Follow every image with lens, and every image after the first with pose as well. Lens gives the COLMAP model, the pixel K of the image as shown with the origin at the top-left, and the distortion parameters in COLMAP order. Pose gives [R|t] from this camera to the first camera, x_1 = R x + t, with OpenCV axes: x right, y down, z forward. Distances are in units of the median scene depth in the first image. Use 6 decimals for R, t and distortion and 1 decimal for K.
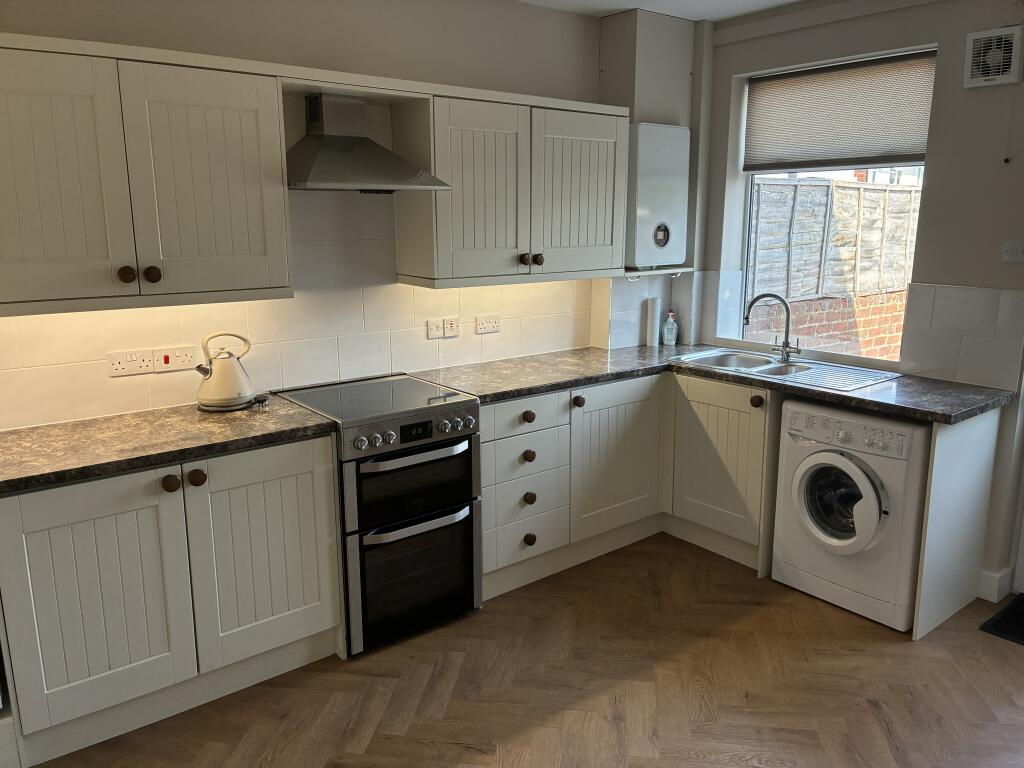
lens RADIAL K [[800.3, 0, 512.0], [0, 800.3, 384.0], [0, 0, 1]] dist [0.082754, -0.001873]
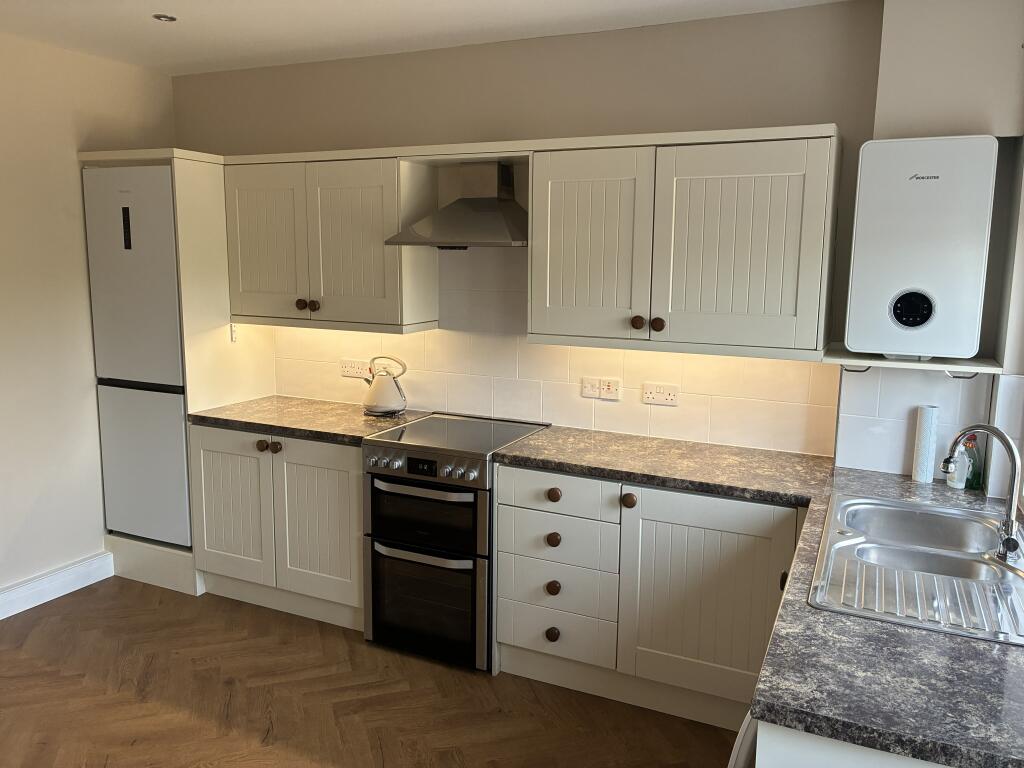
lens RADIAL K [[786.0, 0, 512.0], [0, 786.0, 384.0], [0, 0, 1]] dist [0.034227, 0.002085]
pose [[0.429388, 0.150815, -0.890438, 0.758269], [-0.202763, 0.976886, 0.067680, -0.128772], [0.880064, 0.151487, 0.450043, 0.548329]]
